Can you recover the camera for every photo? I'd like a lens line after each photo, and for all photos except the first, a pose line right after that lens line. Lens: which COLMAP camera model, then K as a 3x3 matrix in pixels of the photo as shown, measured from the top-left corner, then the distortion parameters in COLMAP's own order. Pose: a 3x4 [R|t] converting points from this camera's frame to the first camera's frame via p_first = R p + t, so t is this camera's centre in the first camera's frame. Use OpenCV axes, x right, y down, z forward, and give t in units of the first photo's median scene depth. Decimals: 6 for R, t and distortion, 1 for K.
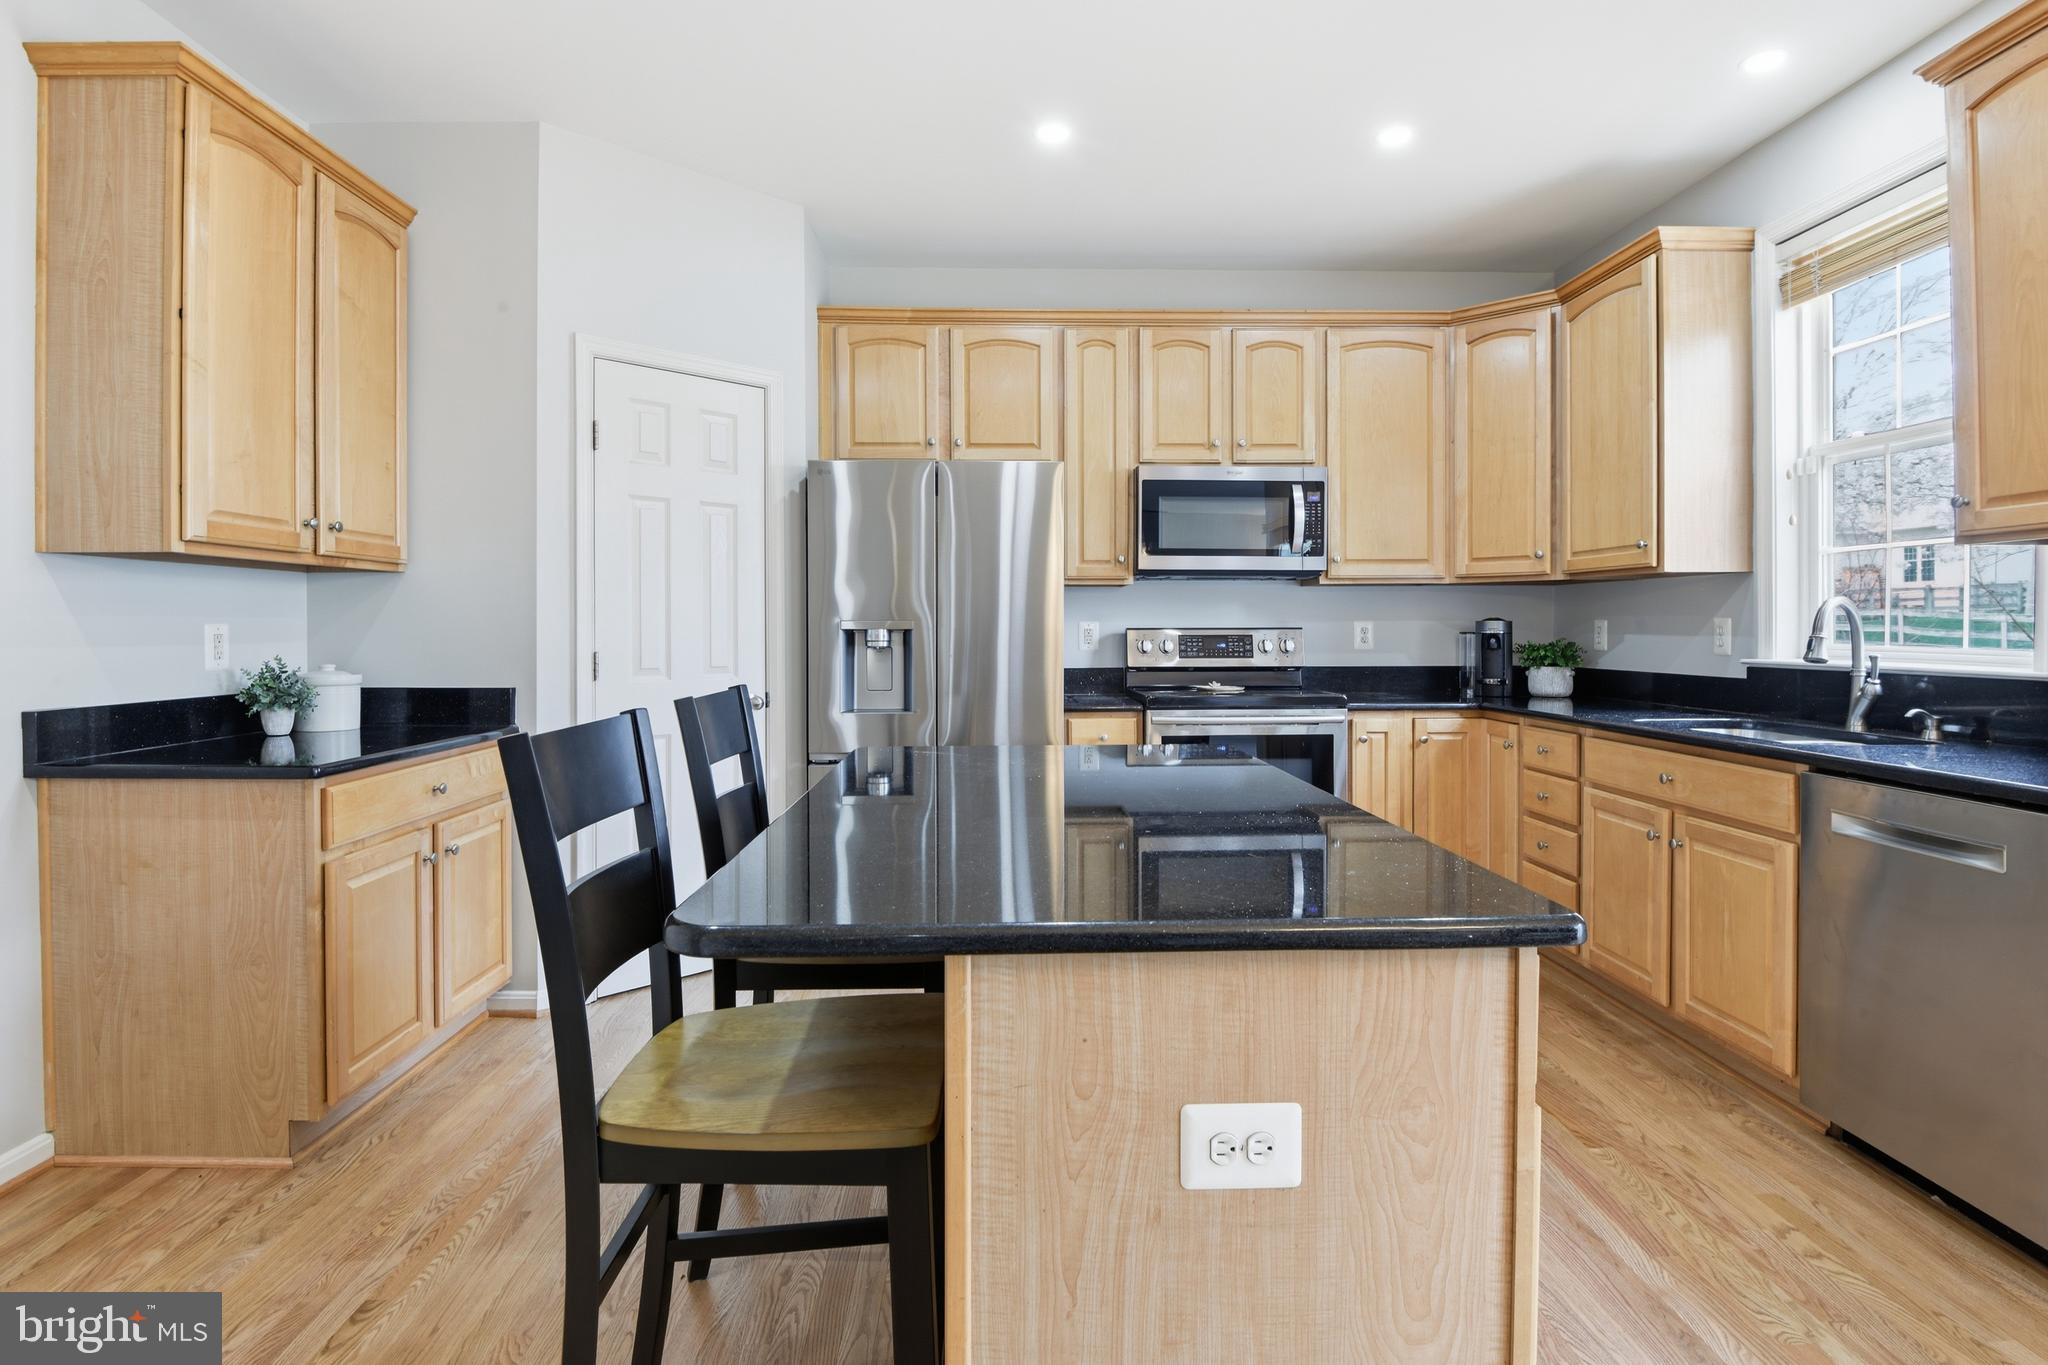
lens RADIAL K [[1028.0, 0, 1033.9], [0, 1028.0, 639.6], [0, 0, 1]] dist [-0.007411, -0.013940]
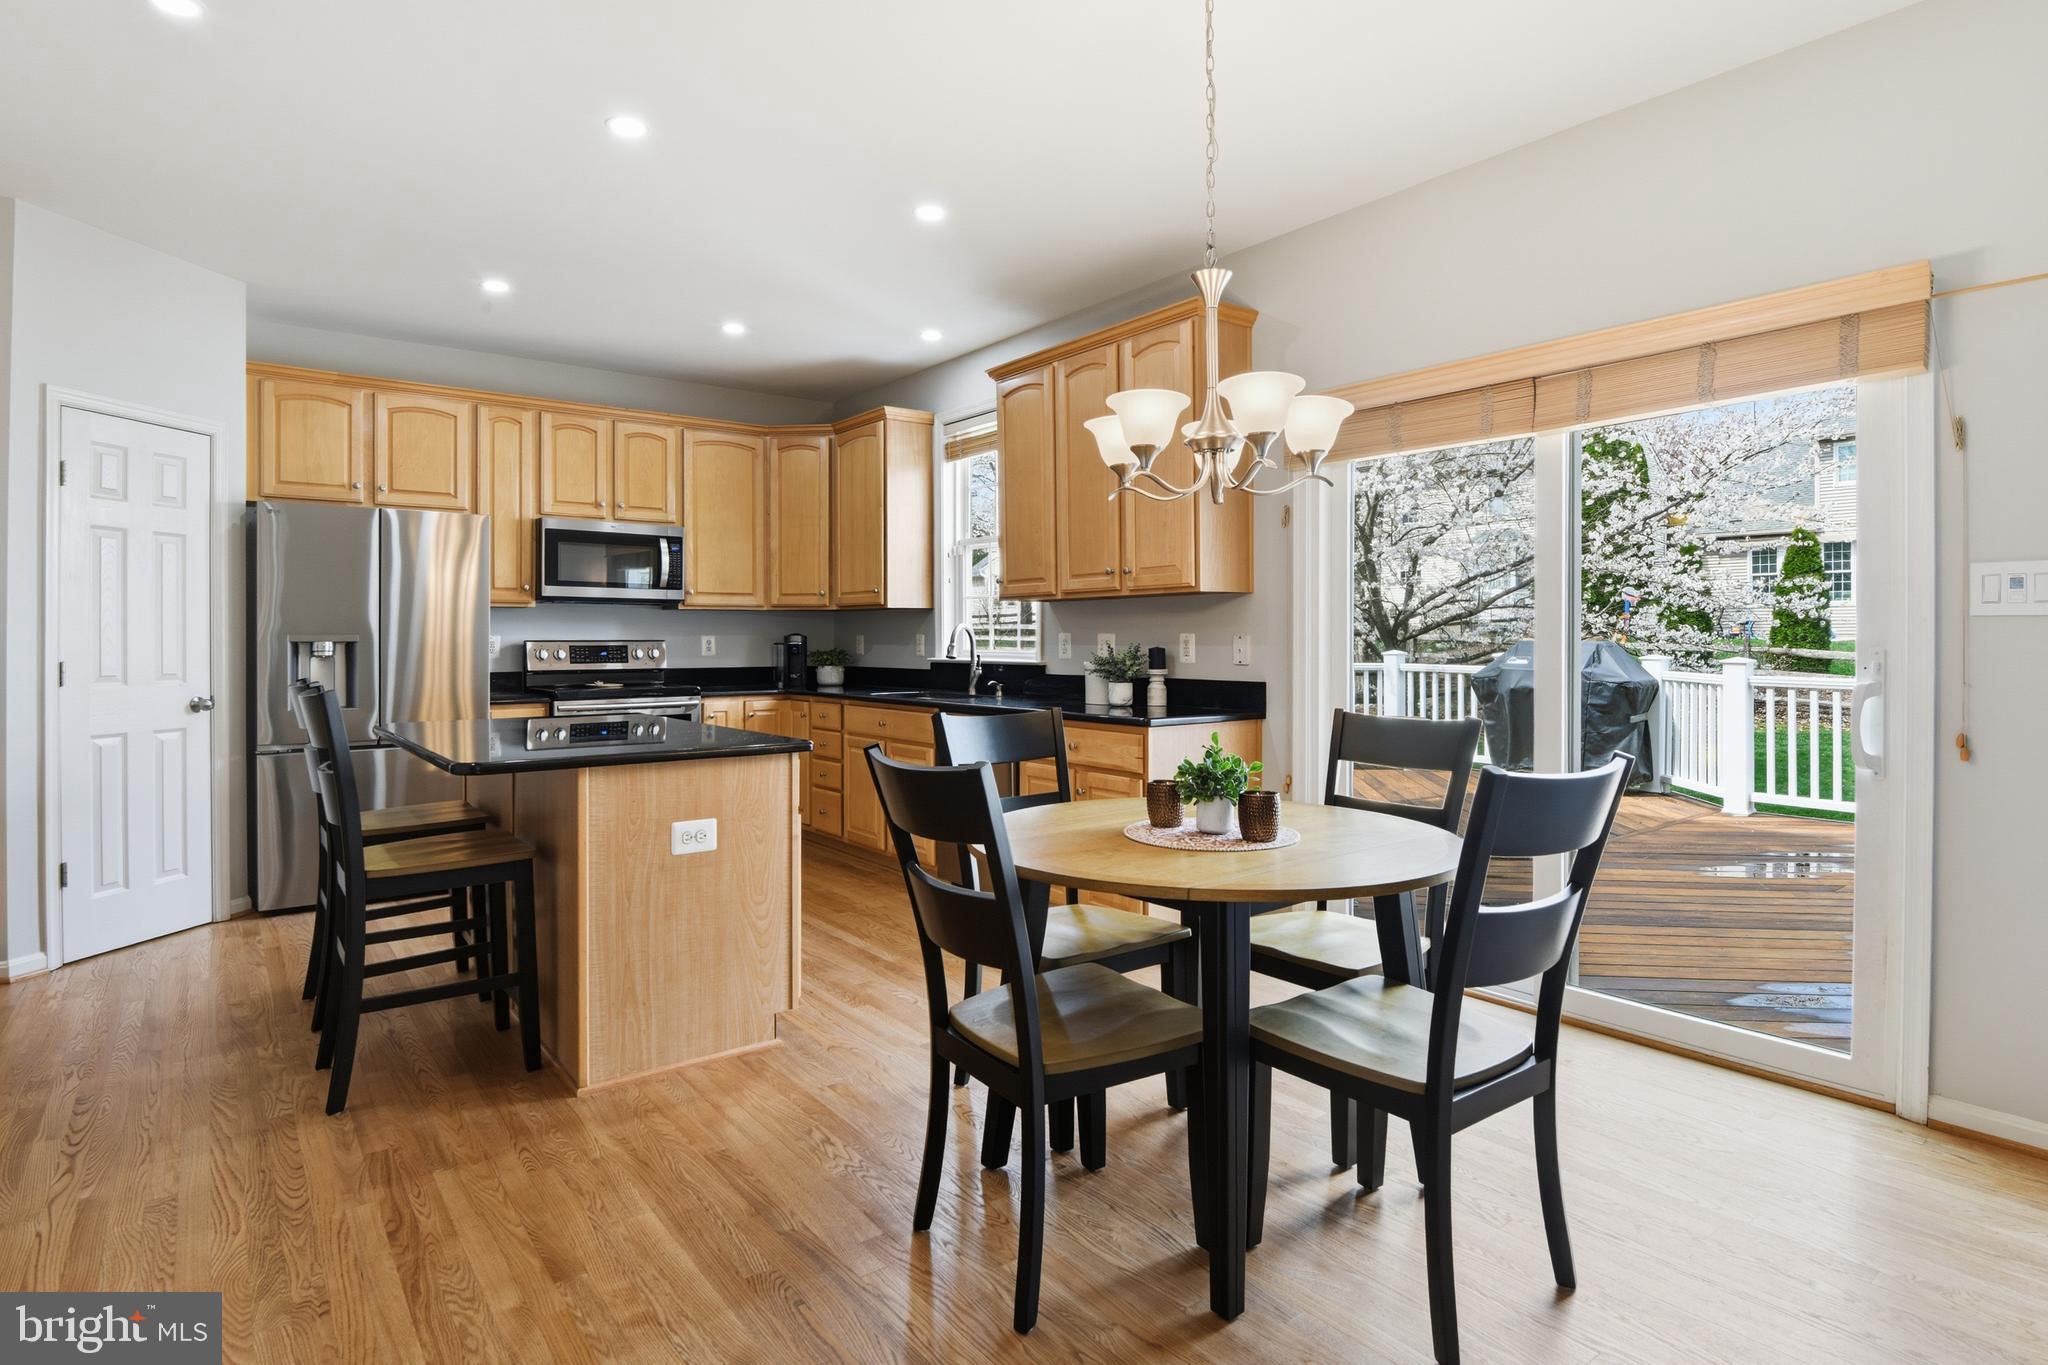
lens RADIAL K [[1056.3, 0, 1023.8], [0, 1056.3, 641.7], [0, 0, 1]] dist [-0.013621, -0.001832]
pose [[0.811718, -0.000716, 0.584049, -0.219591], [0.006416, 0.999950, -0.007691, 0.005311], [-0.584014, 0.009990, 0.811682, -0.540346]]
